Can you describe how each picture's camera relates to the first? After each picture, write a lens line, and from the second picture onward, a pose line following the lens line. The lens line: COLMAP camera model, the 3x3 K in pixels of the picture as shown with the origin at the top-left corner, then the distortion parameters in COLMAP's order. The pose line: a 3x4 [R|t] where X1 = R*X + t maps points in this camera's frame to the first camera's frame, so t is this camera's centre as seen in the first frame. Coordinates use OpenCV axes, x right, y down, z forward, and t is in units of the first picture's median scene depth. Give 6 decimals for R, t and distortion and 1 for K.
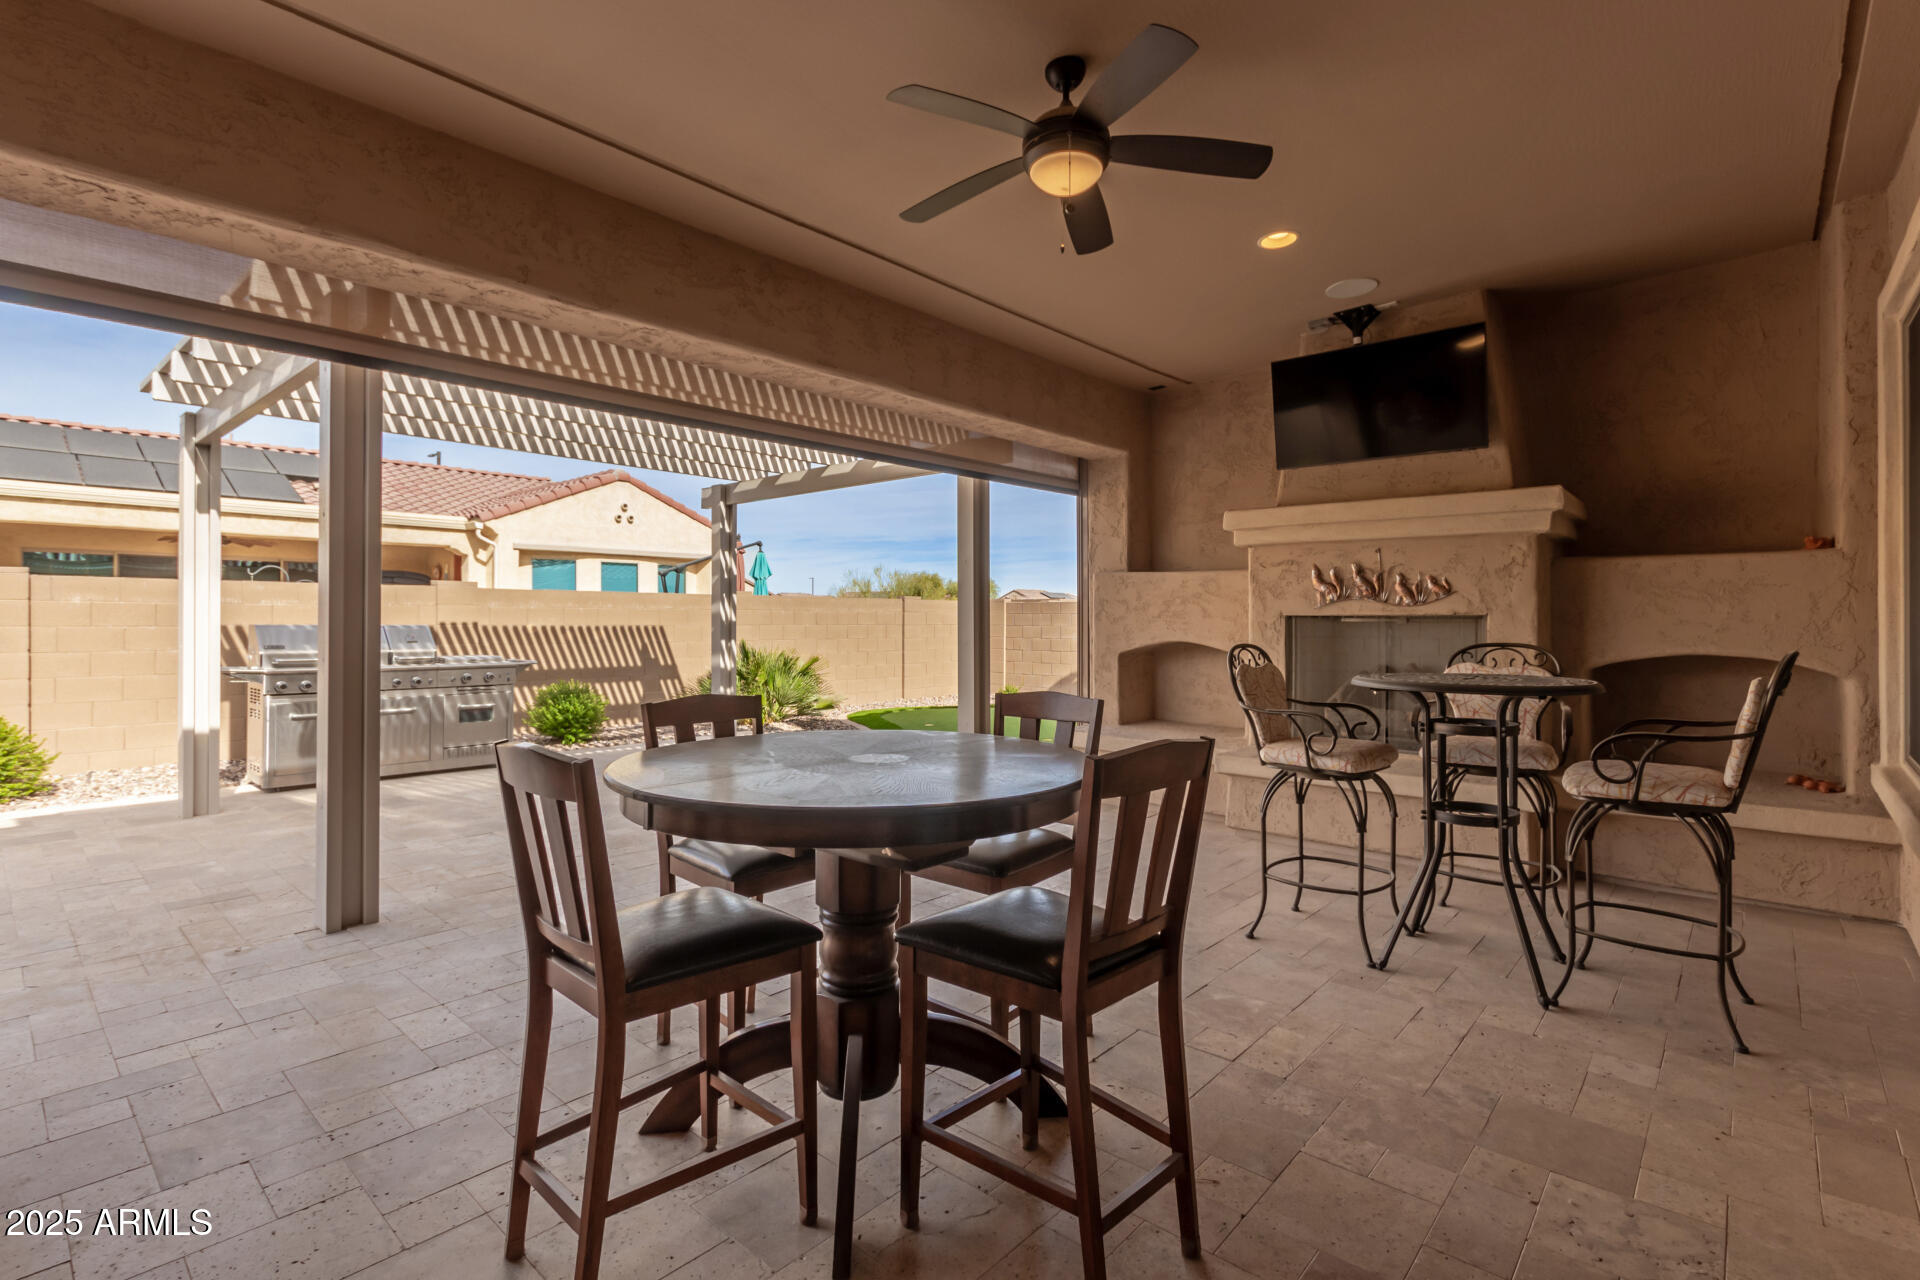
lens RADIAL K [[895.8, 0, 959.0], [0, 895.8, 620.5], [0, 0, 1]] dist [0.002950, 0.000105]
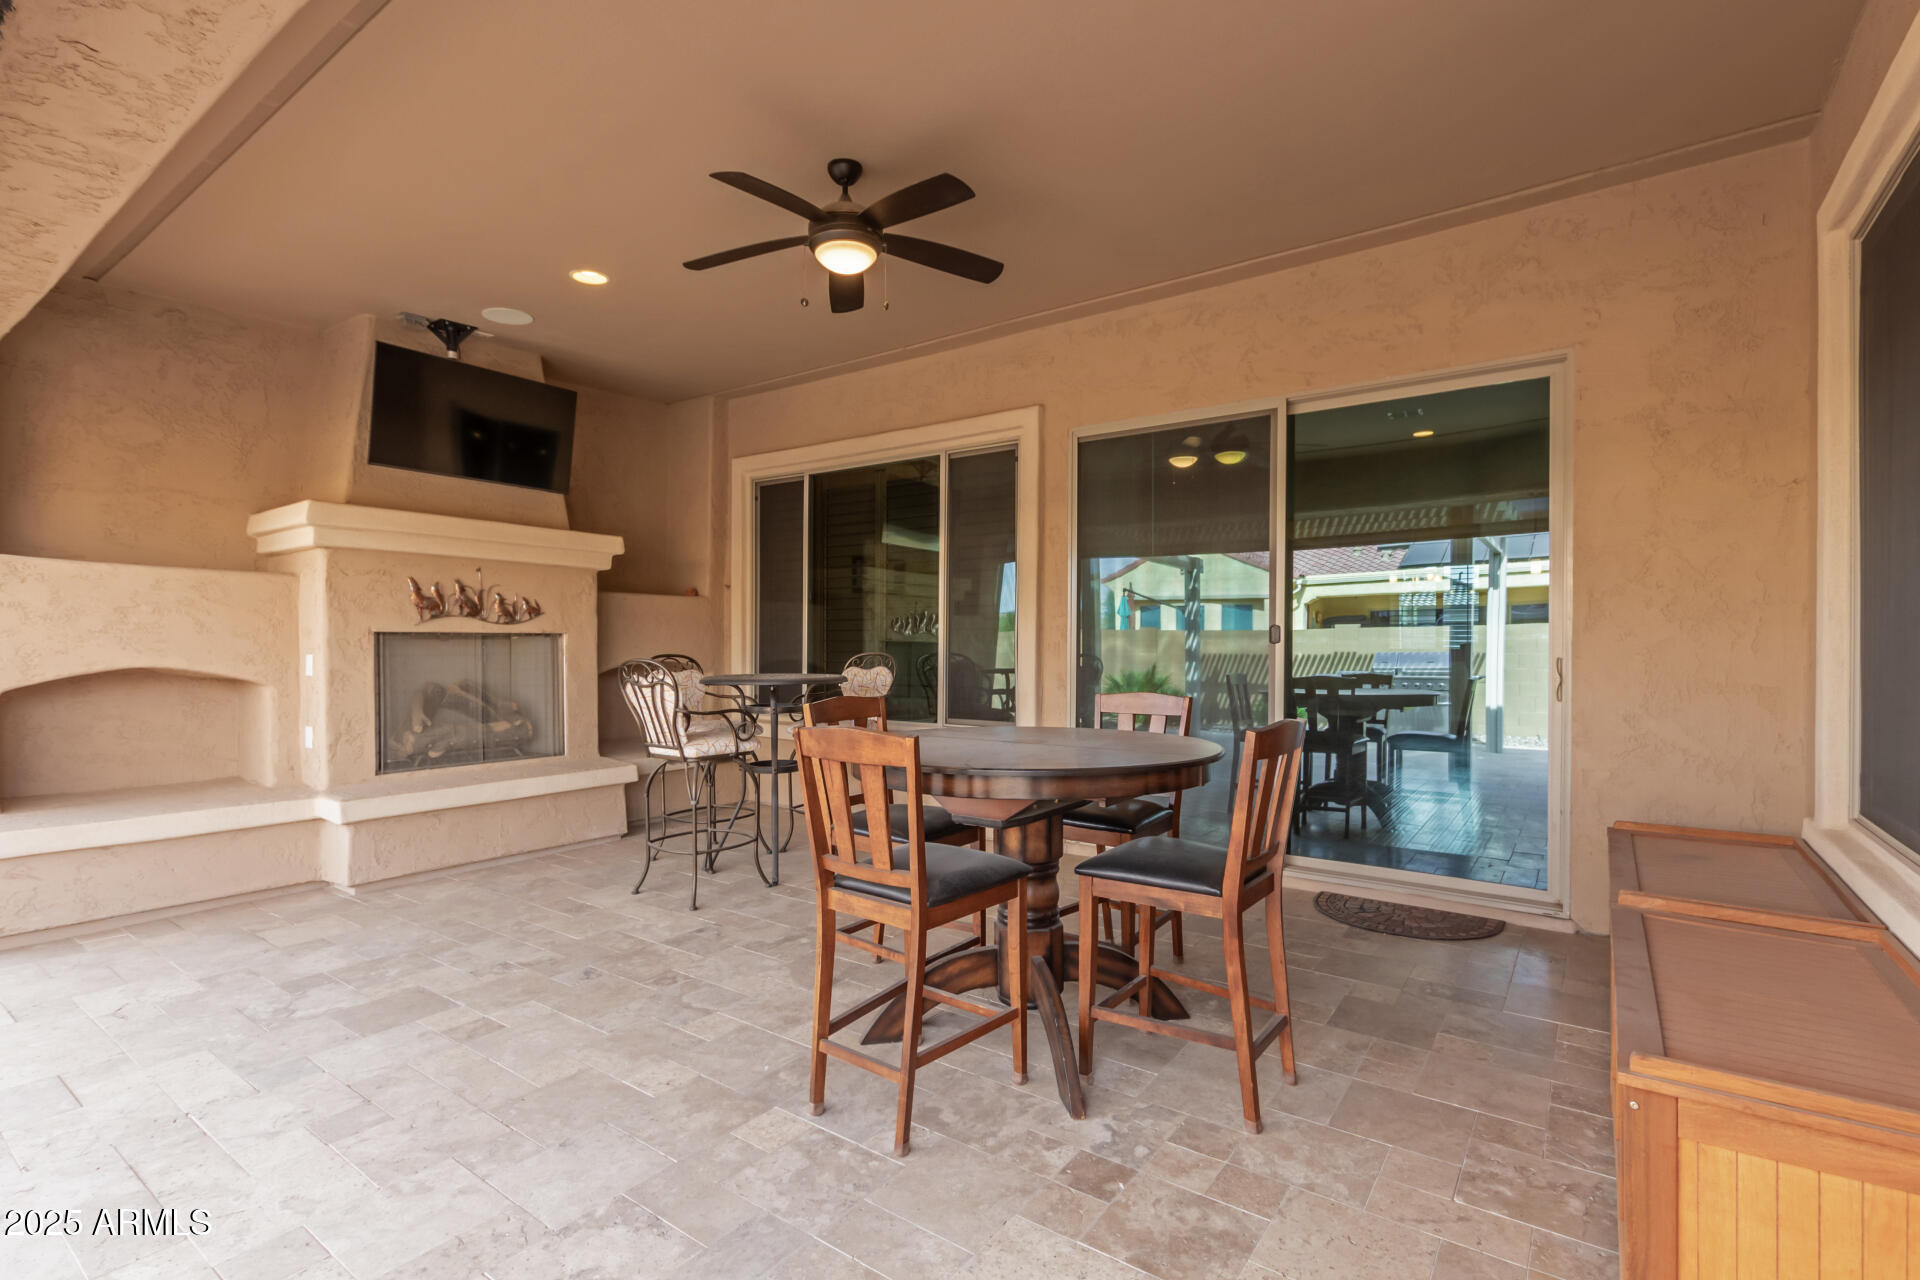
lens RADIAL K [[866.8, 0, 960.7], [0, 866.8, 646.4], [0, 0, 1]] dist [-0.000007, -0.004583]
pose [[-0.117171, -0.013171, 0.993024, -0.590959], [-0.005713, 0.999904, 0.012588, -0.005802], [-0.993095, -0.004198, -0.117235, 0.568287]]
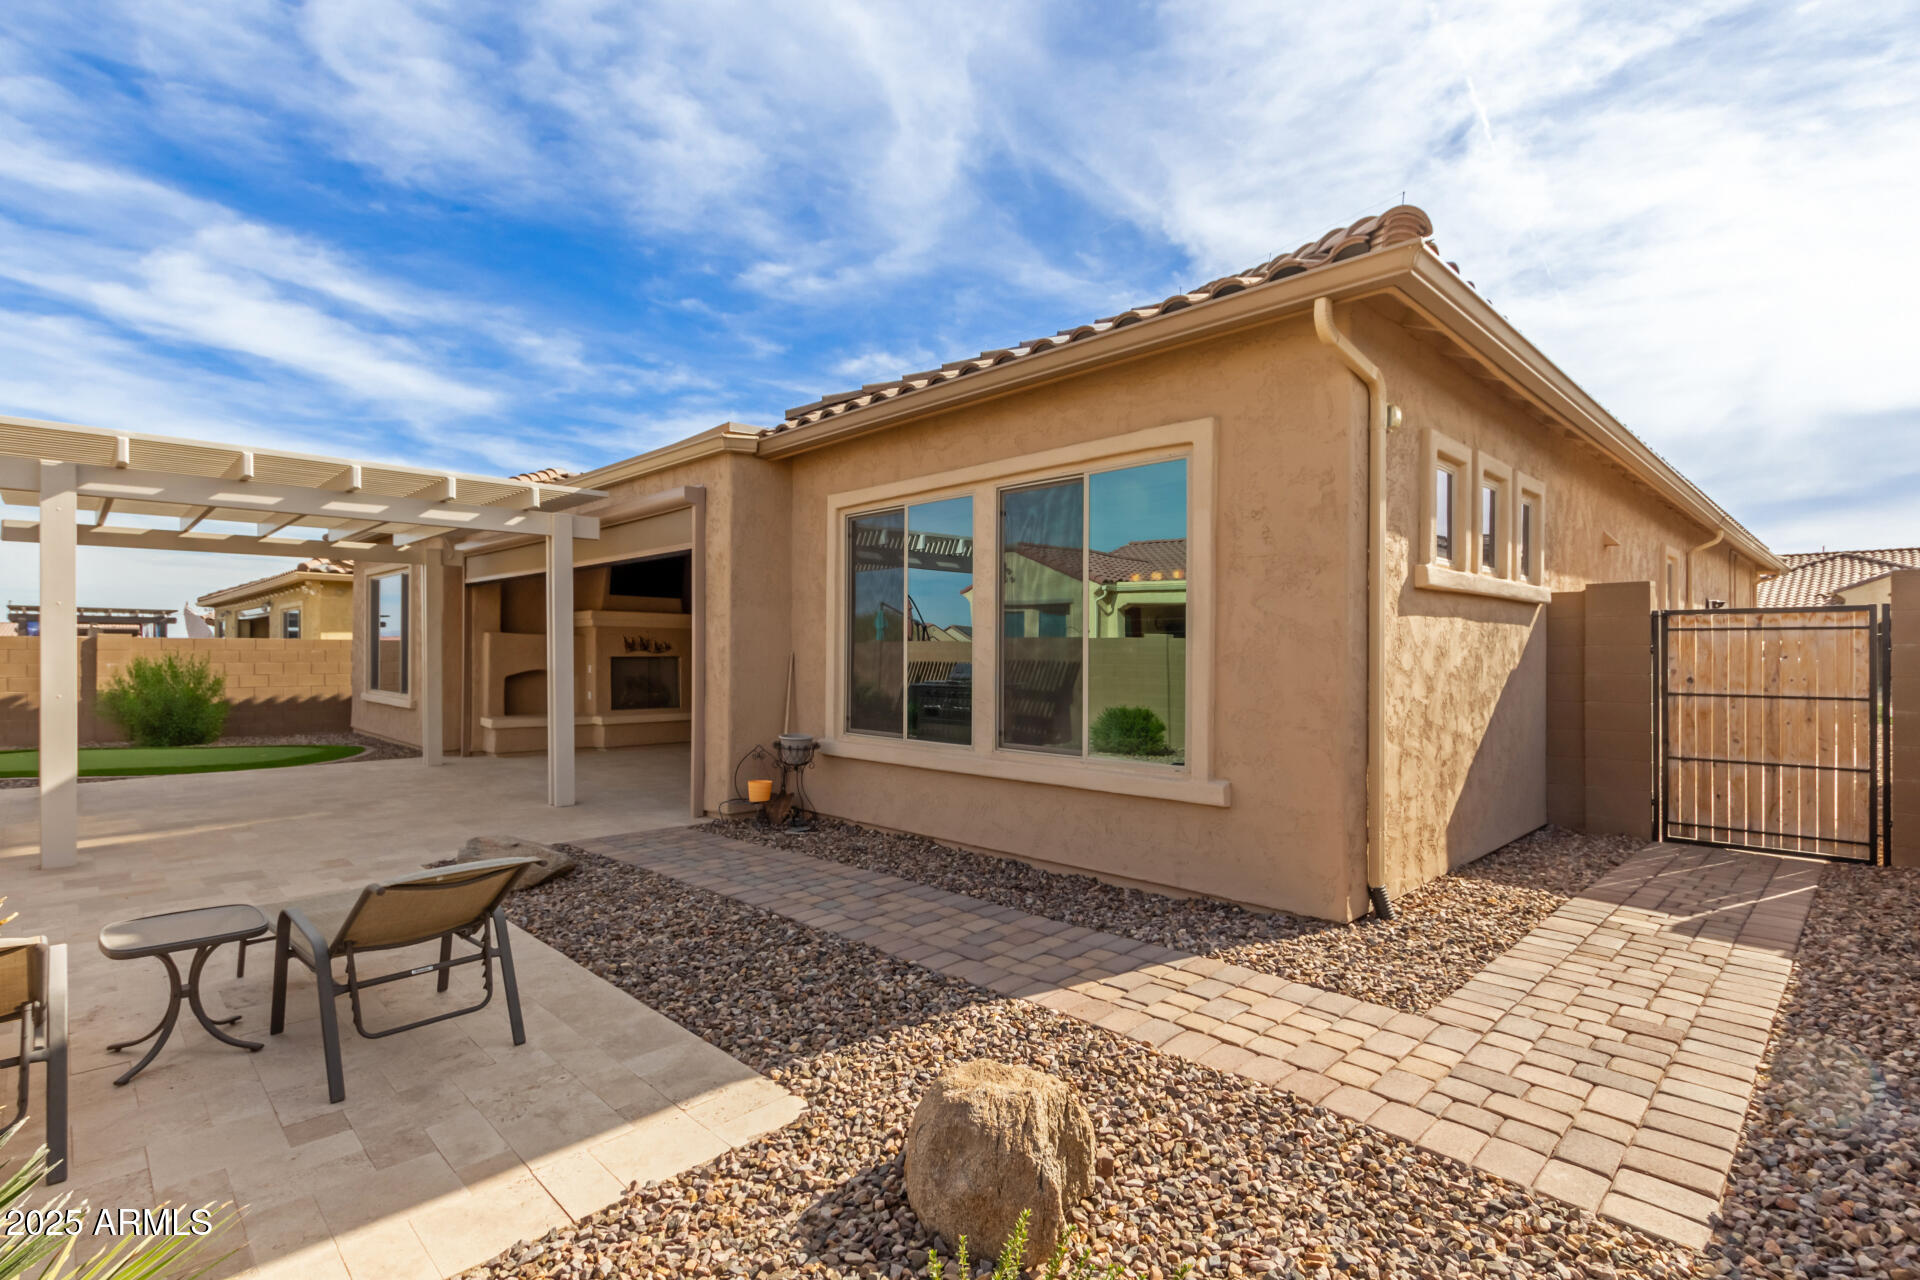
lens RADIAL K [[945.1, 0, 960.0], [0, 945.1, 640.0], [0, 0, 1]] dist [0.002206, 0.000402]
pose [[0.062435, 0.006747, 0.998026, -2.231138], [-0.004676, 0.999968, -0.006467, -0.040955], [-0.998038, -0.004263, 0.062464, -0.080632]]
